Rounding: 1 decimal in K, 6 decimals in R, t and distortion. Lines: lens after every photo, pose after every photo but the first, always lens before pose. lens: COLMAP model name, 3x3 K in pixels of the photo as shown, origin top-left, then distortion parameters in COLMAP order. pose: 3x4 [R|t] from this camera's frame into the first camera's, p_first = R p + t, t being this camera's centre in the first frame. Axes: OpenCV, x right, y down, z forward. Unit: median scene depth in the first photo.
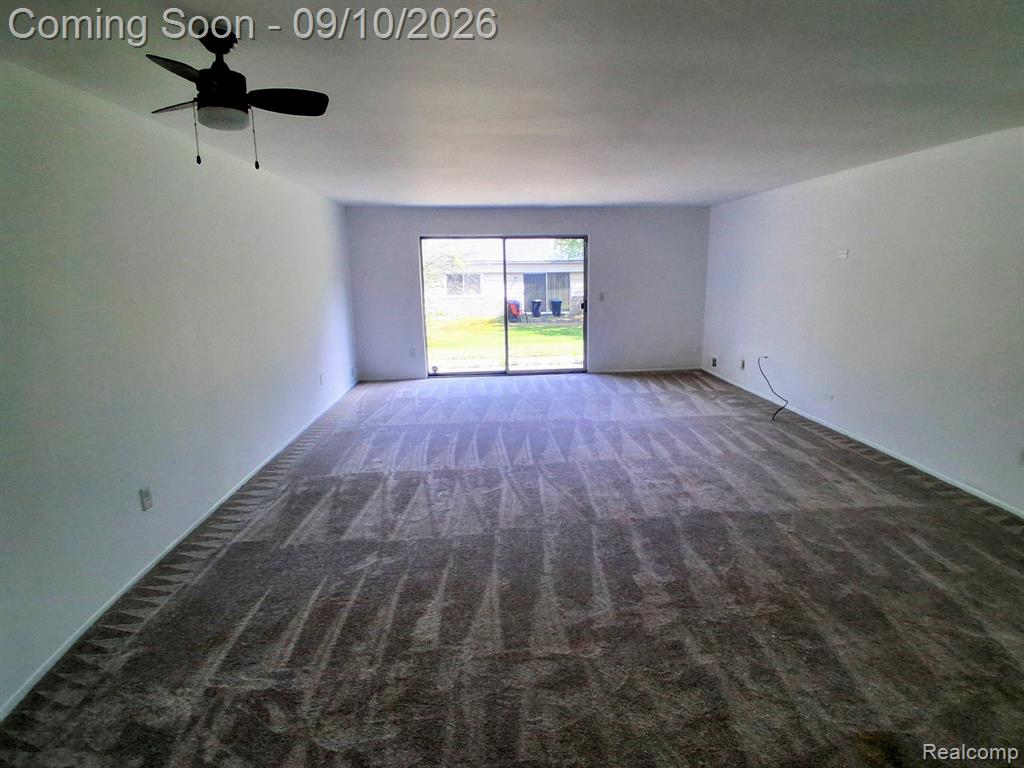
lens RADIAL K [[552.9, 0, 518.8], [0, 552.9, 380.2], [0, 0, 1]] dist [-0.044638, -0.008932]
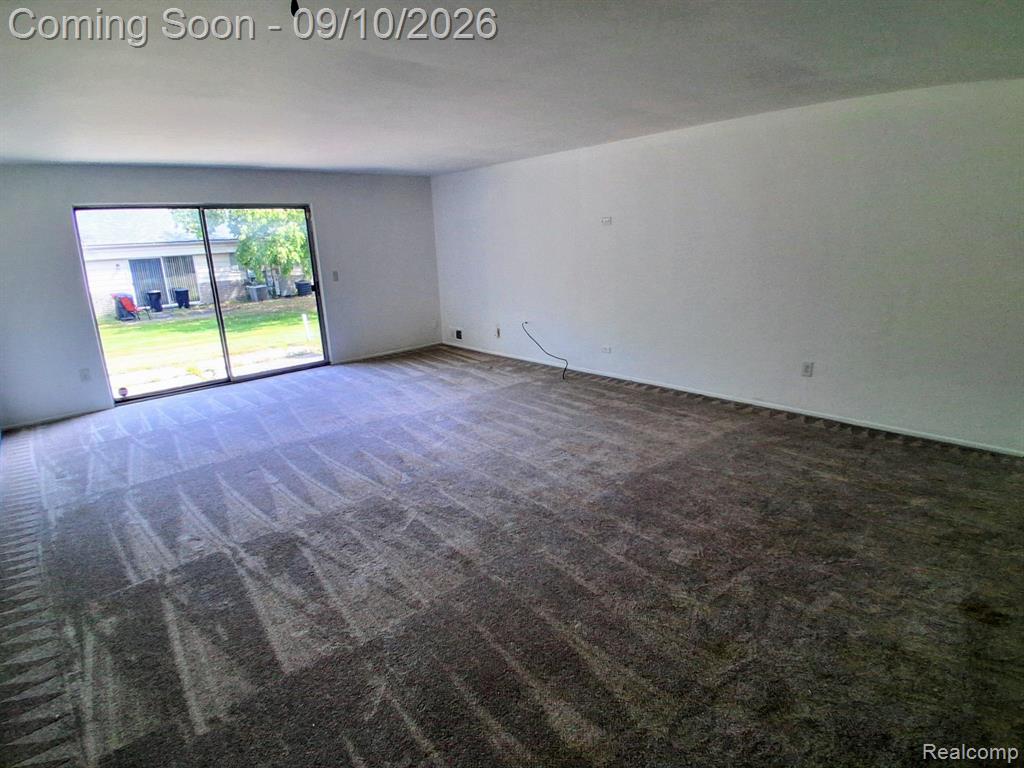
lens RADIAL K [[552.9, 0, 517.9], [0, 552.9, 381.3], [0, 0, 1]] dist [-0.044638, -0.008932]
pose [[0.785152, -0.172586, 0.594770, -0.279007], [0.147779, 0.984853, 0.090695, -0.037776], [-0.601413, 0.016685, 0.798764, 0.221247]]
